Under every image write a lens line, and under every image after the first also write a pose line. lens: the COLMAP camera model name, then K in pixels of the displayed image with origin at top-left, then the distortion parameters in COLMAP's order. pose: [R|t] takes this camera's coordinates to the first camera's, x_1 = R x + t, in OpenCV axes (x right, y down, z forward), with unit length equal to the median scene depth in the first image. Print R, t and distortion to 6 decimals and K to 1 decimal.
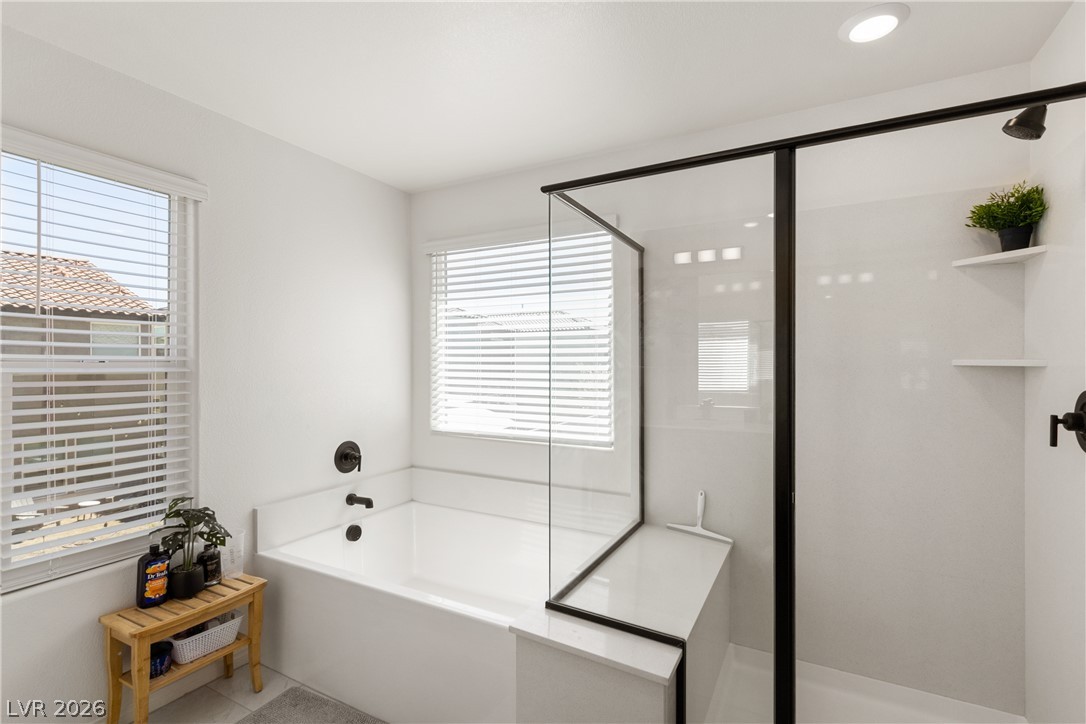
lens RADIAL K [[506.7, 0, 543.0], [0, 506.7, 362.0], [0, 0, 1]] dist [0.002089, 0.000219]
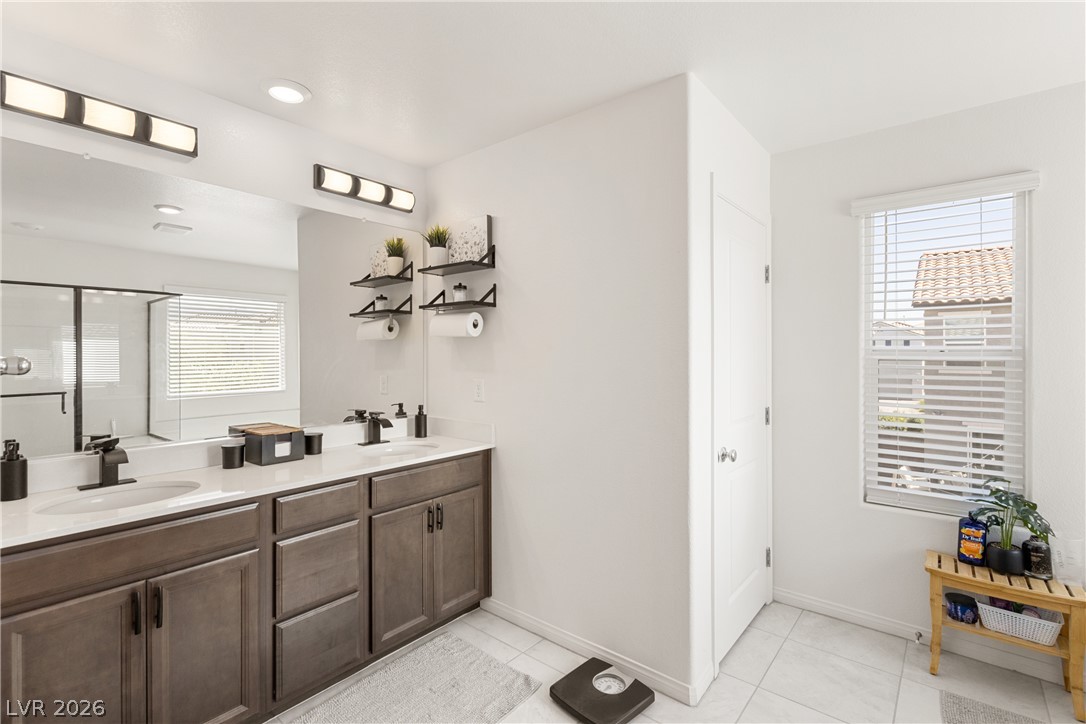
lens RADIAL K [[506.7, 0, 543.0], [0, 506.7, 362.0], [0, 0, 1]] dist [0.002089, 0.000219]
pose [[-0.182720, 0.010850, -0.983105, 0.519526], [-0.001742, 0.999934, 0.011360, 0.012350], [0.983163, 0.003788, -0.182689, 0.253205]]
